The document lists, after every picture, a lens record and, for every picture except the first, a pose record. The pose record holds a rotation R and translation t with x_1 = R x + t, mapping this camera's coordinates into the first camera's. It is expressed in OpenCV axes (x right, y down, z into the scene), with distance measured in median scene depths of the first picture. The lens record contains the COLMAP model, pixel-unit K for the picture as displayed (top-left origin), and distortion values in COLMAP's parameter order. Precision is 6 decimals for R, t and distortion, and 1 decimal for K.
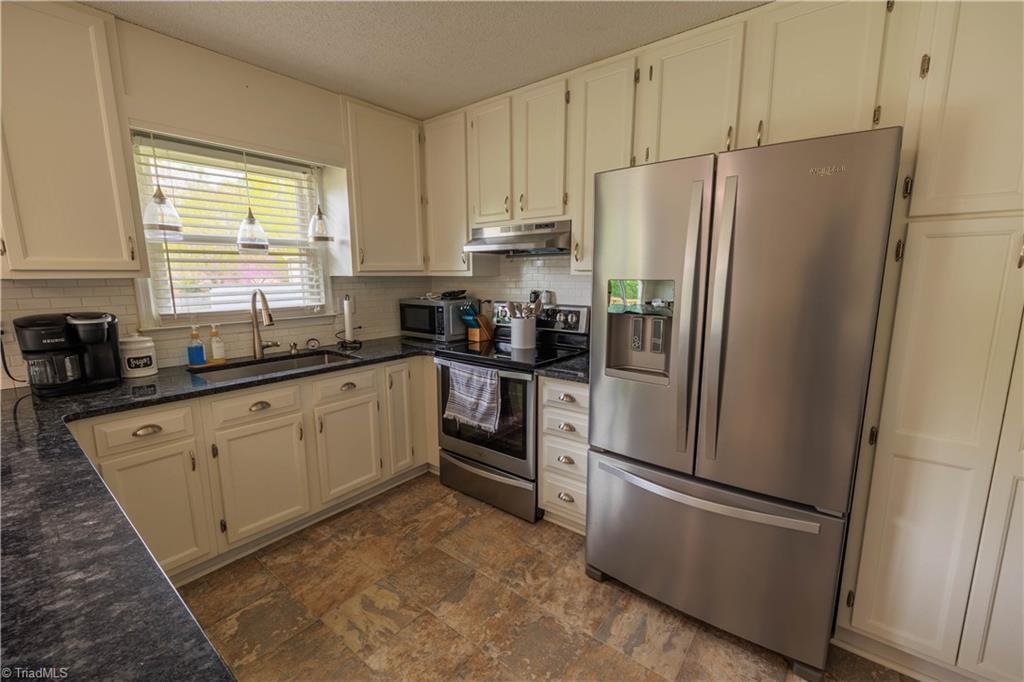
lens RADIAL K [[428.5, 0, 510.4], [0, 428.5, 344.7], [0, 0, 1]] dist [-0.000232, 0.000062]
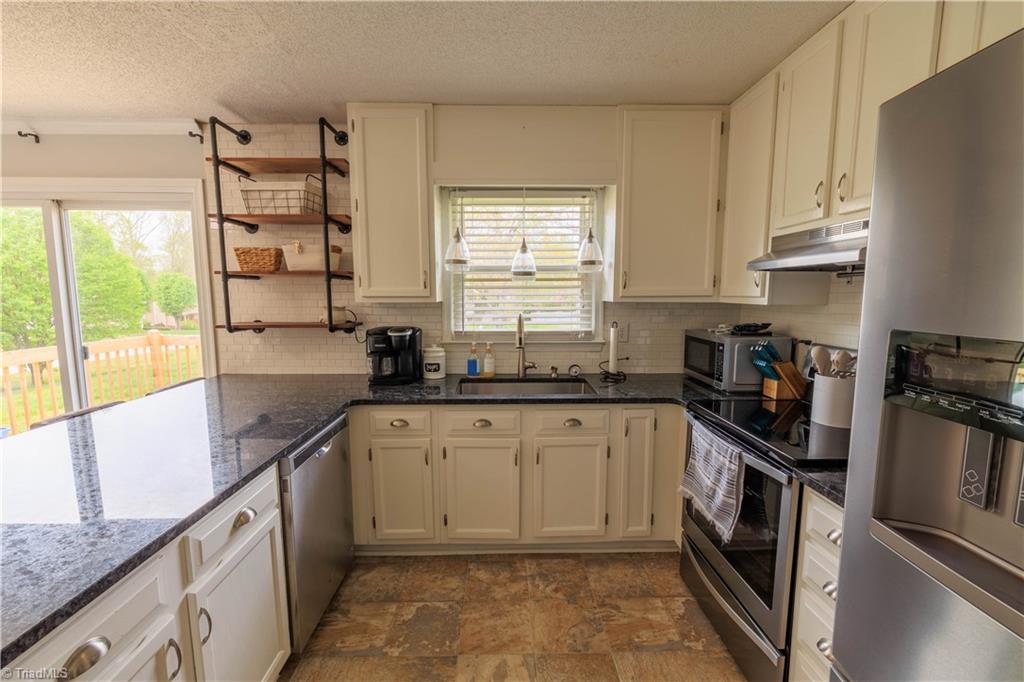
lens RADIAL K [[436.4, 0, 509.8], [0, 436.4, 345.7], [0, 0, 1]] dist [-0.001130, 0.000037]
pose [[0.641119, 0.095359, -0.761494, 0.229896], [-0.128149, 0.991621, 0.016285, -0.063962], [0.756667, 0.087144, 0.647967, 0.282672]]
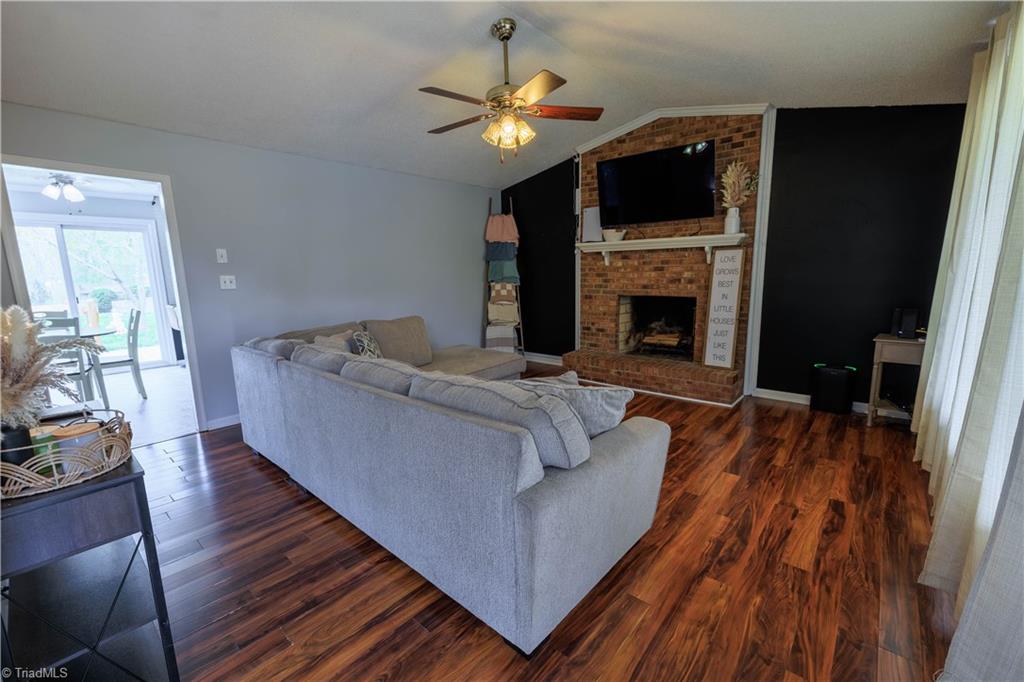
lens RADIAL K [[428.5, 0, 510.4], [0, 428.5, 344.7], [0, 0, 1]] dist [-0.000232, 0.000062]
pose [[0.999026, -0.008213, -0.043351, 1.055901], [0.008595, 0.999926, 0.008650, 0.370479], [0.043276, -0.009014, 0.999022, -2.090473]]
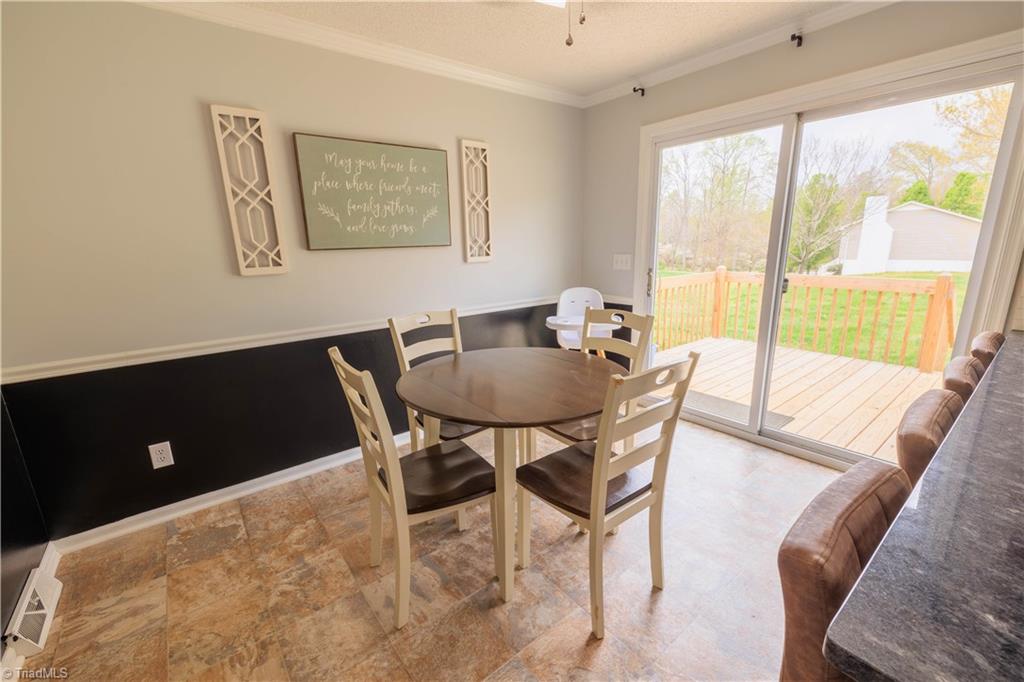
lens RADIAL K [[428.5, 0, 510.4], [0, 428.5, 344.7], [0, 0, 1]] dist [-0.000232, 0.000062]
pose [[-0.228029, 0.239461, -0.943749, -0.197207], [-0.131731, 0.952785, 0.273583, 0.061020], [0.964702, 0.186706, -0.185718, -0.274589]]
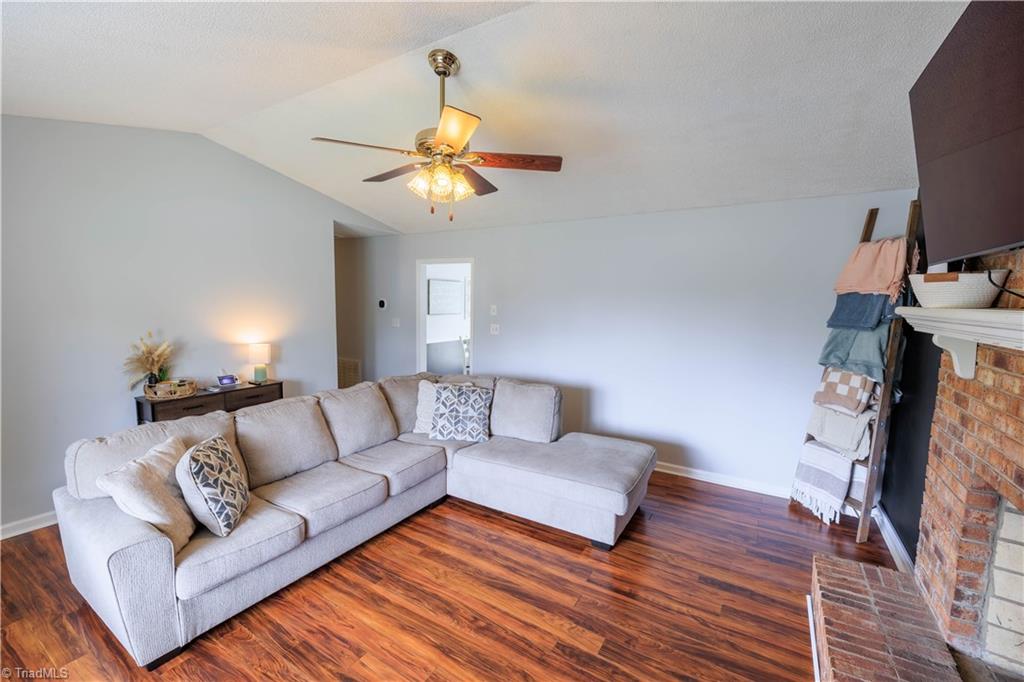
lens RADIAL K [[428.5, 0, 510.4], [0, 428.5, 344.7], [0, 0, 1]] dist [-0.000232, 0.000062]
pose [[0.121449, 0.112454, -0.986207, 2.056532], [-0.180620, 0.979478, 0.089444, 0.018146], [0.976026, 0.167266, 0.139268, -0.773304]]
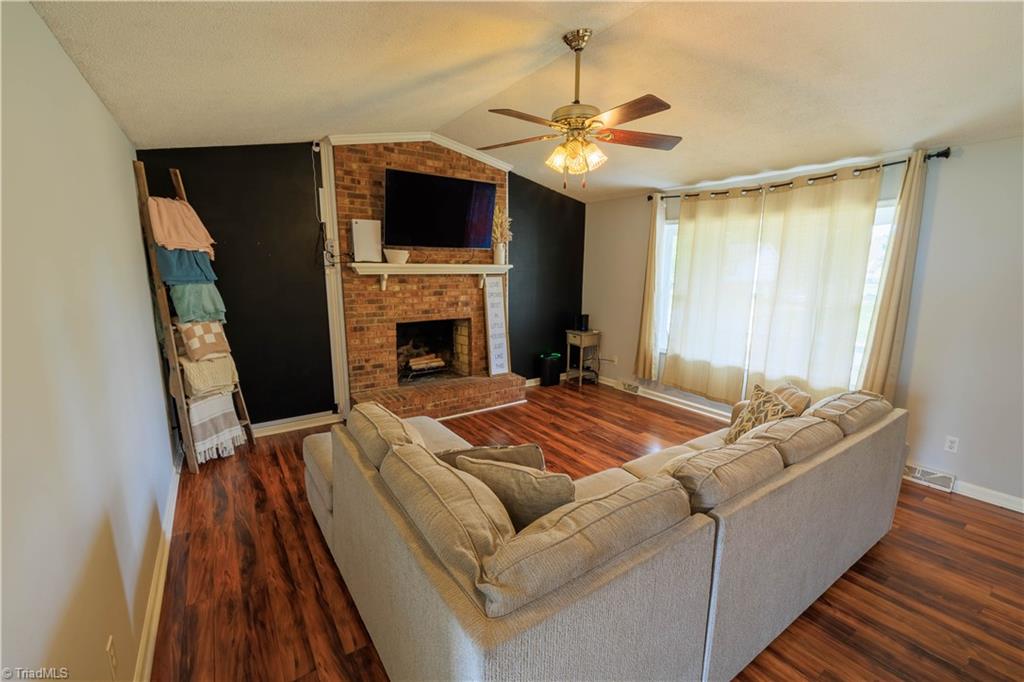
lens RADIAL K [[427.9, 0, 510.6], [0, 427.9, 347.6], [0, 0, 1]] dist [-0.000840, -0.000592]
pose [[0.290304, -0.173184, 0.941133, -0.154199], [0.147679, 0.979813, 0.134748, 0.071092], [-0.945471, 0.099868, 0.310019, -0.982541]]
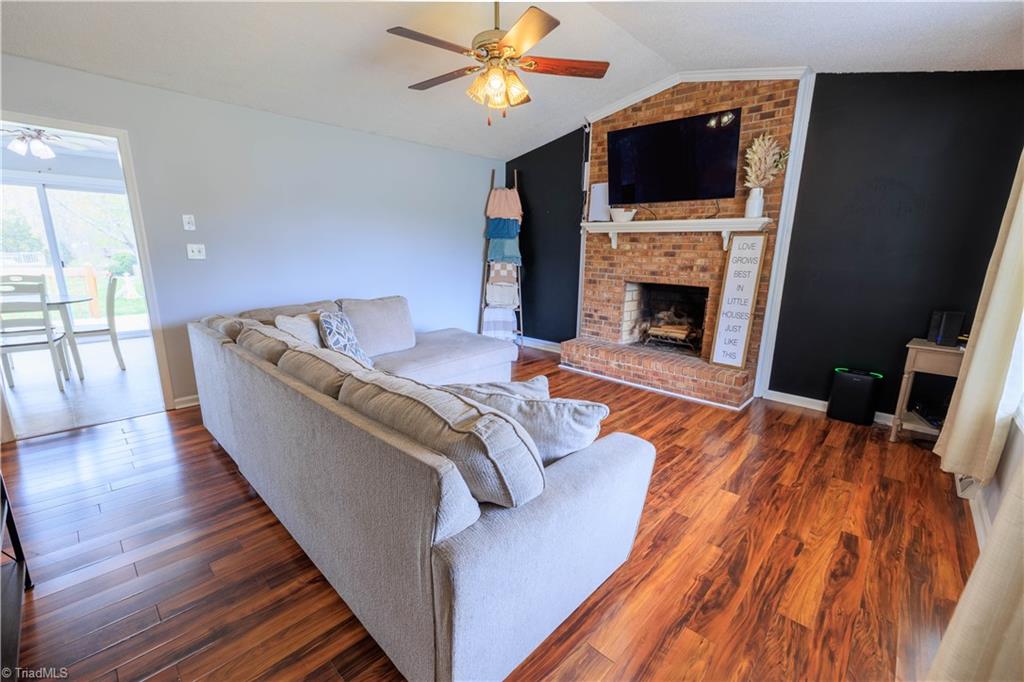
lens RADIAL K [[427.9, 0, 510.6], [0, 427.9, 347.6], [0, 0, 1]] dist [-0.000840, -0.000592]
pose [[0.996543, 0.038560, -0.073592, 1.138305], [-0.033785, 0.997310, 0.065055, 0.340834], [0.075903, -0.062344, 0.995164, -1.947702]]
